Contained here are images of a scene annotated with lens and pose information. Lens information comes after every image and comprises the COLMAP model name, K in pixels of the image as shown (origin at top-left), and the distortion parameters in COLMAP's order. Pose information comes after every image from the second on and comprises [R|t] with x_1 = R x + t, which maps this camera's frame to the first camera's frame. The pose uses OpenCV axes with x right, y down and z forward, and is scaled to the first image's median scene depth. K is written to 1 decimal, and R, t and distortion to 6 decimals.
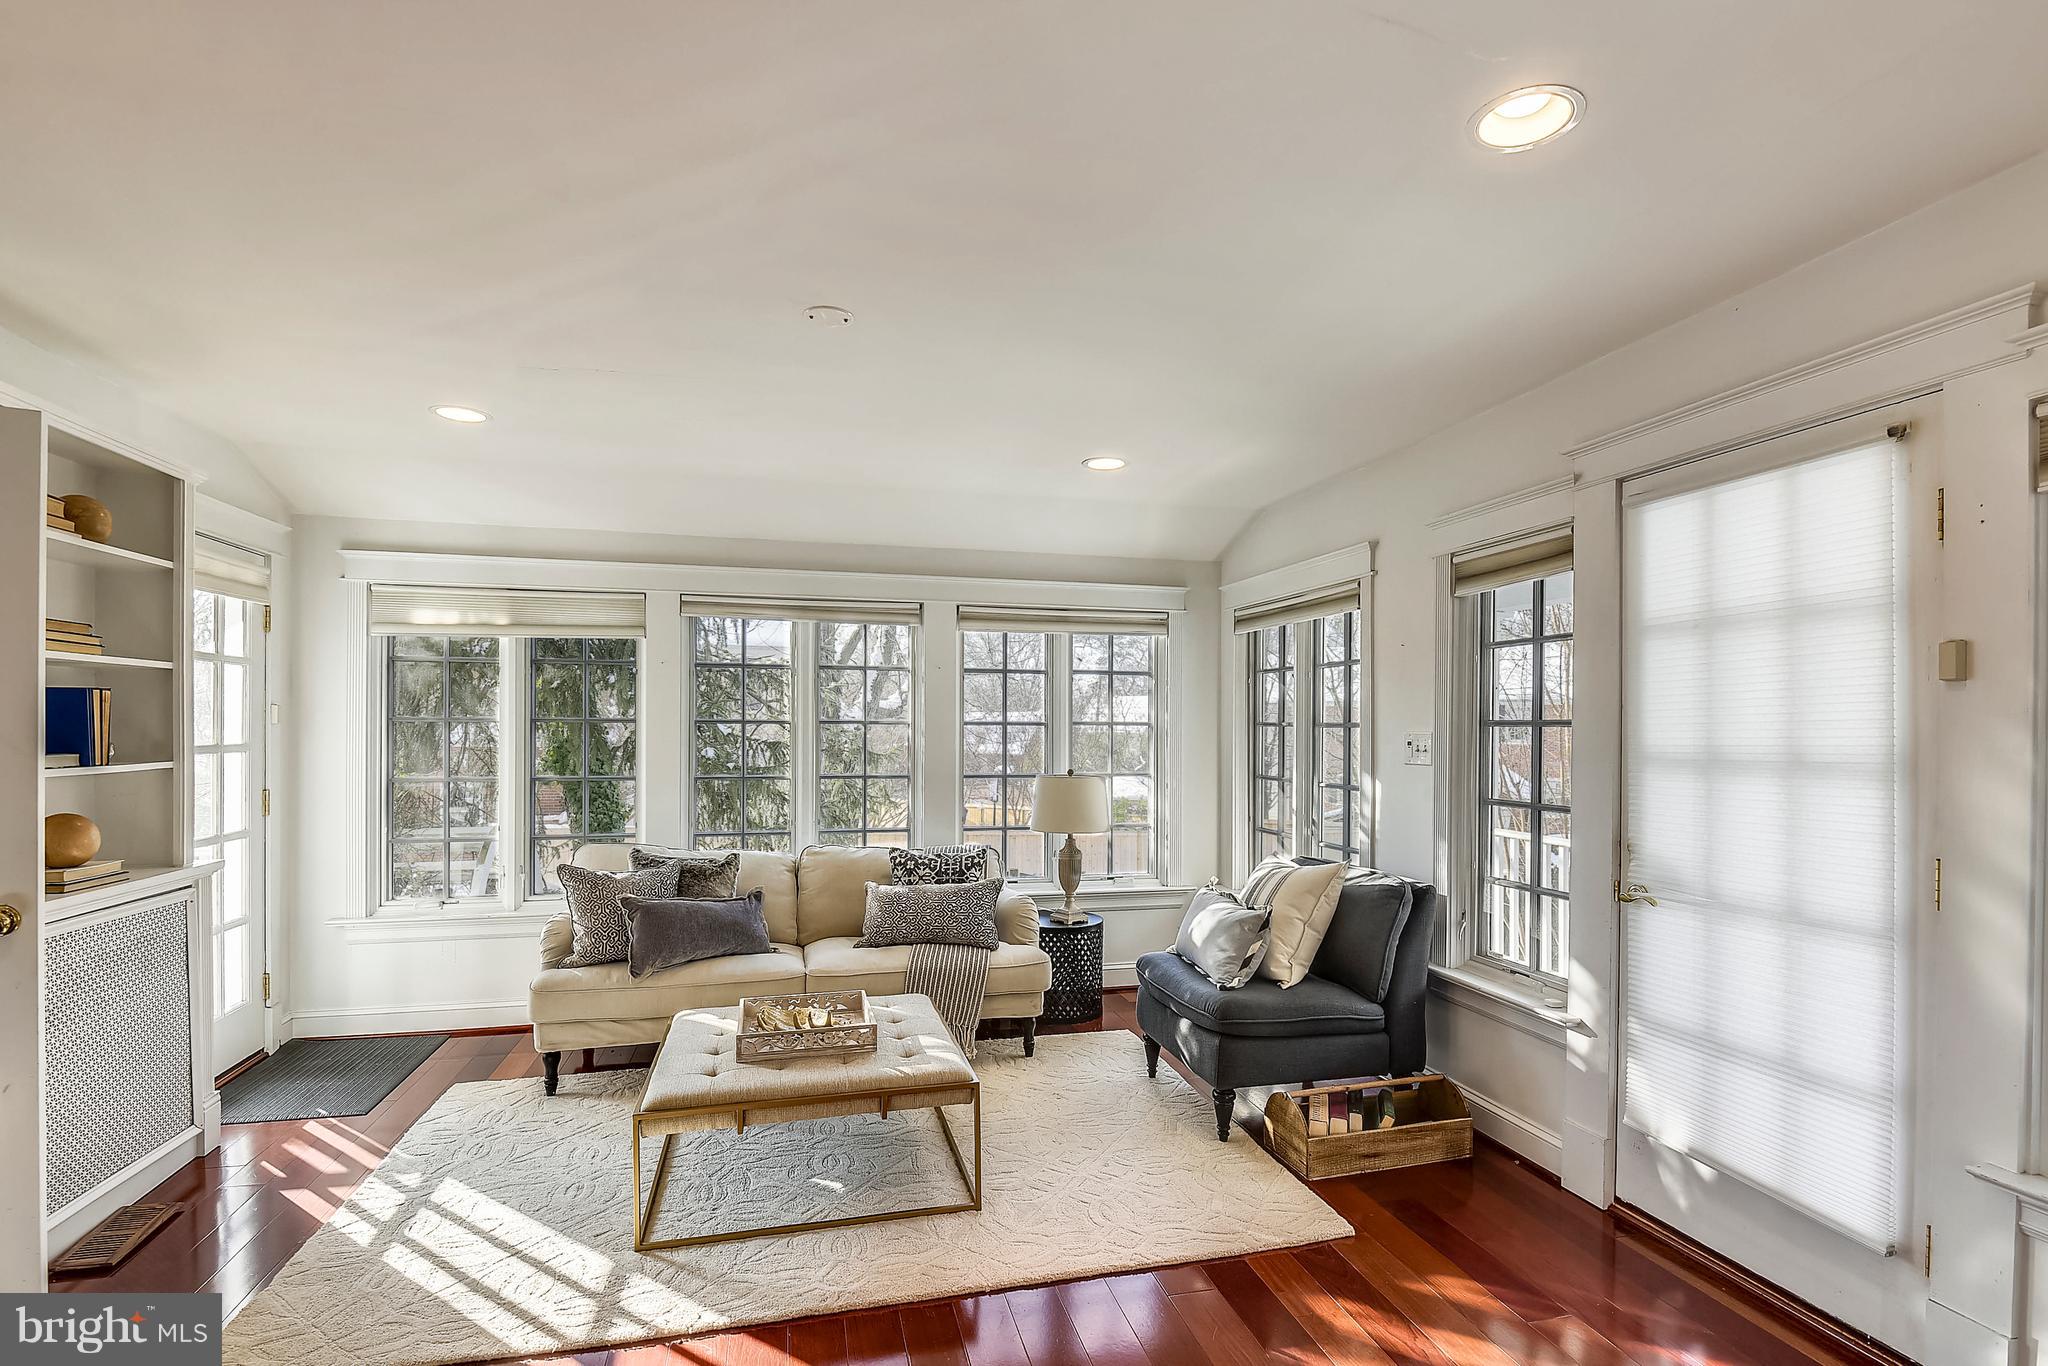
lens RADIAL K [[986.7, 0, 1030.7], [0, 986.7, 734.8], [0, 0, 1]] dist [-0.000519, -0.001083]
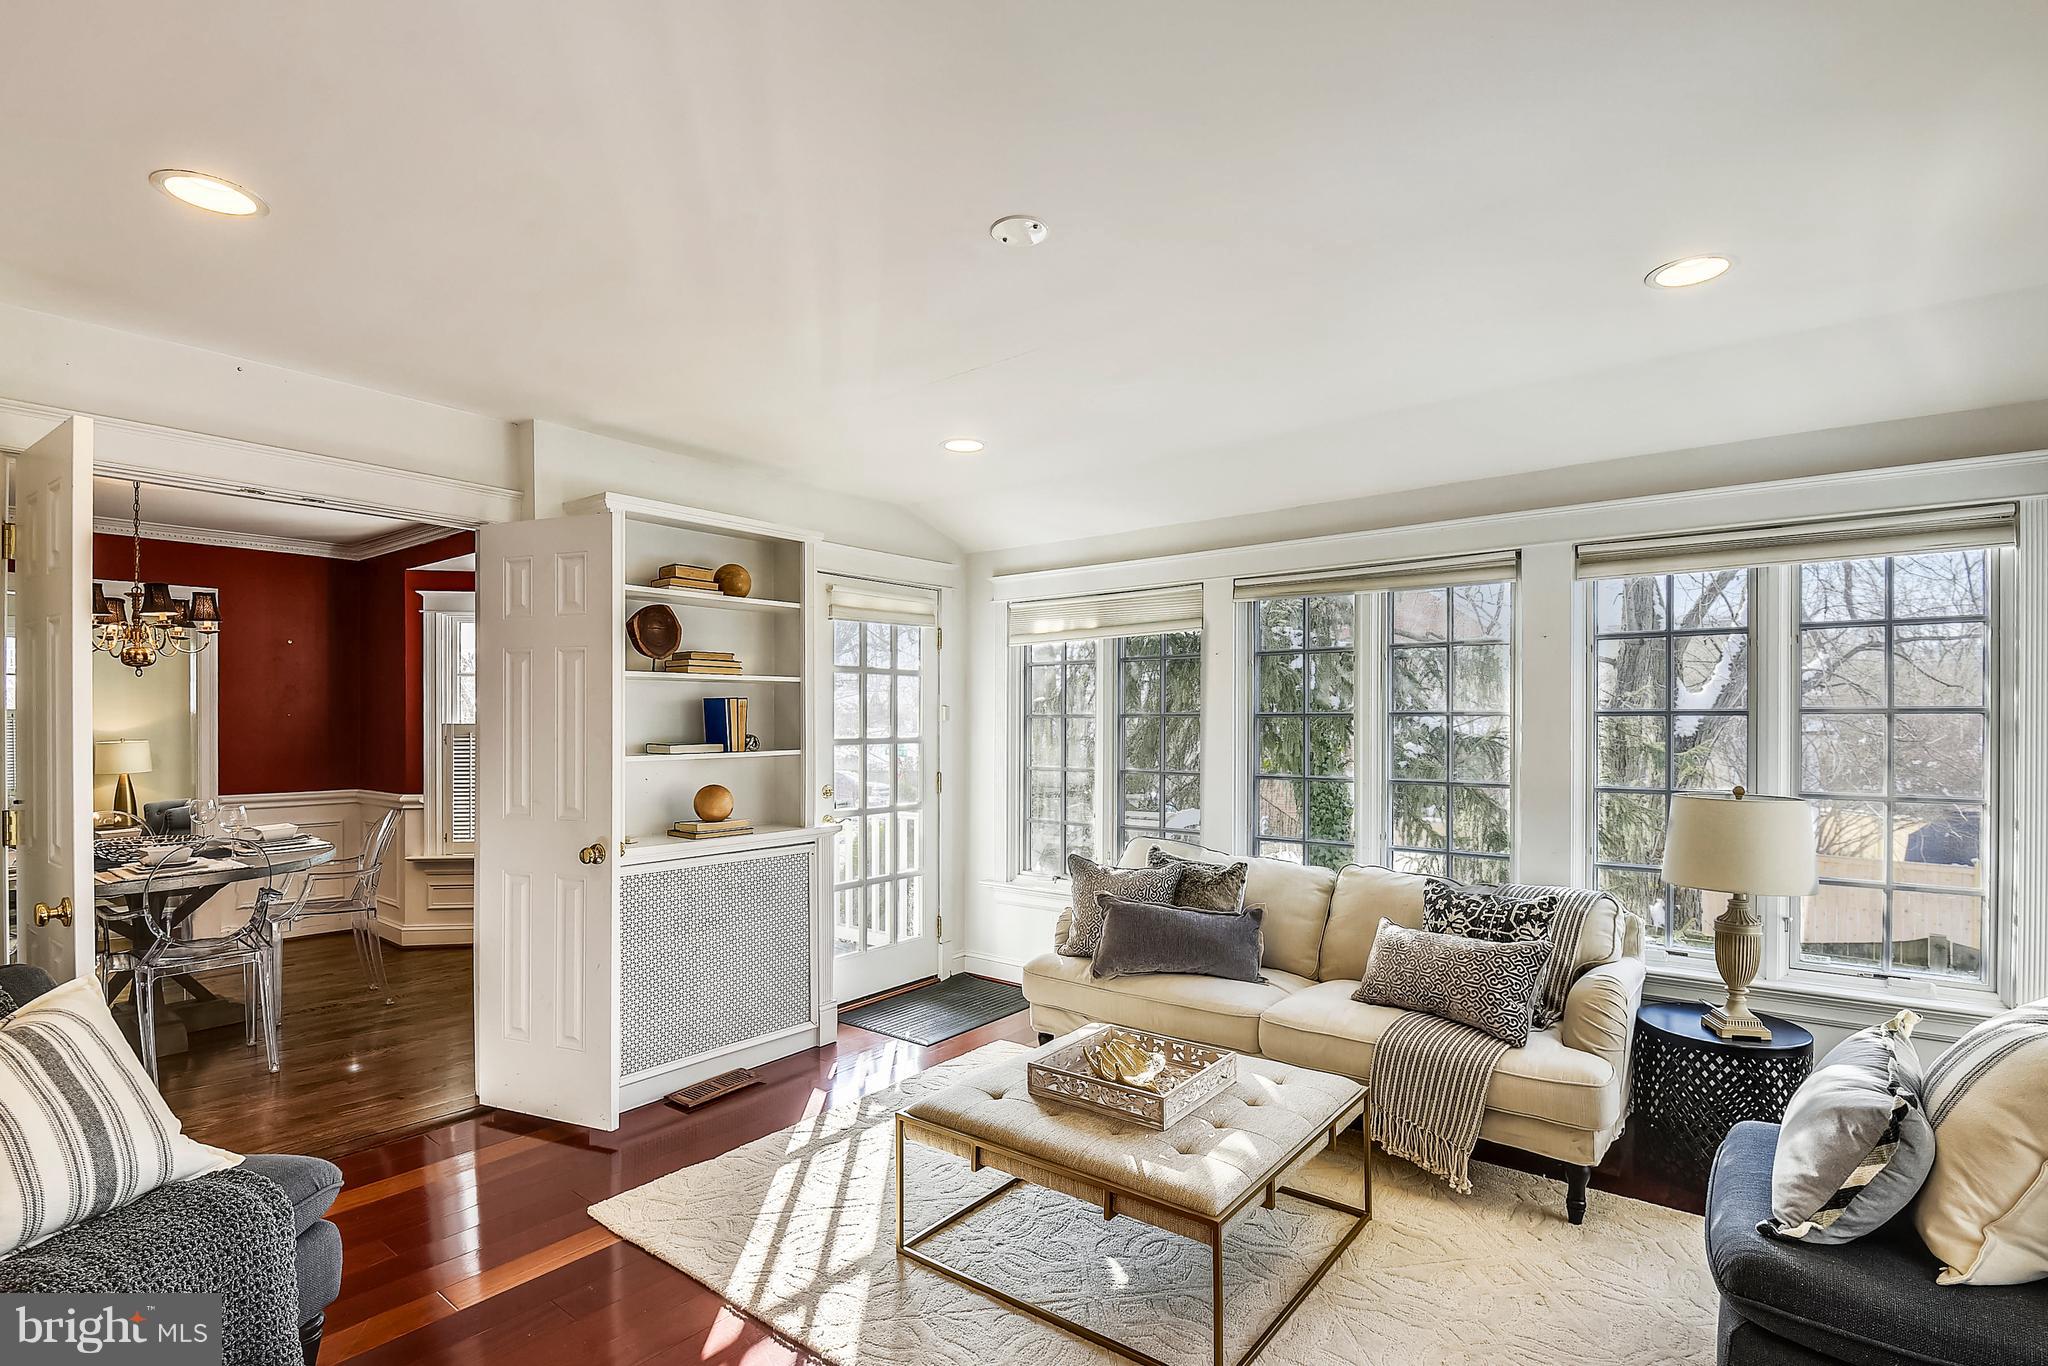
lens RADIAL K [[970.9, 0, 996.5], [0, 970.9, 726.7], [0, 0, 1]] dist [0.045174, -0.041873]
pose [[0.606932, -0.002321, -0.794751, 0.280246], [0.001296, 0.999997, -0.001930, -0.001692], [0.794753, 0.000141, 0.606933, 0.302671]]
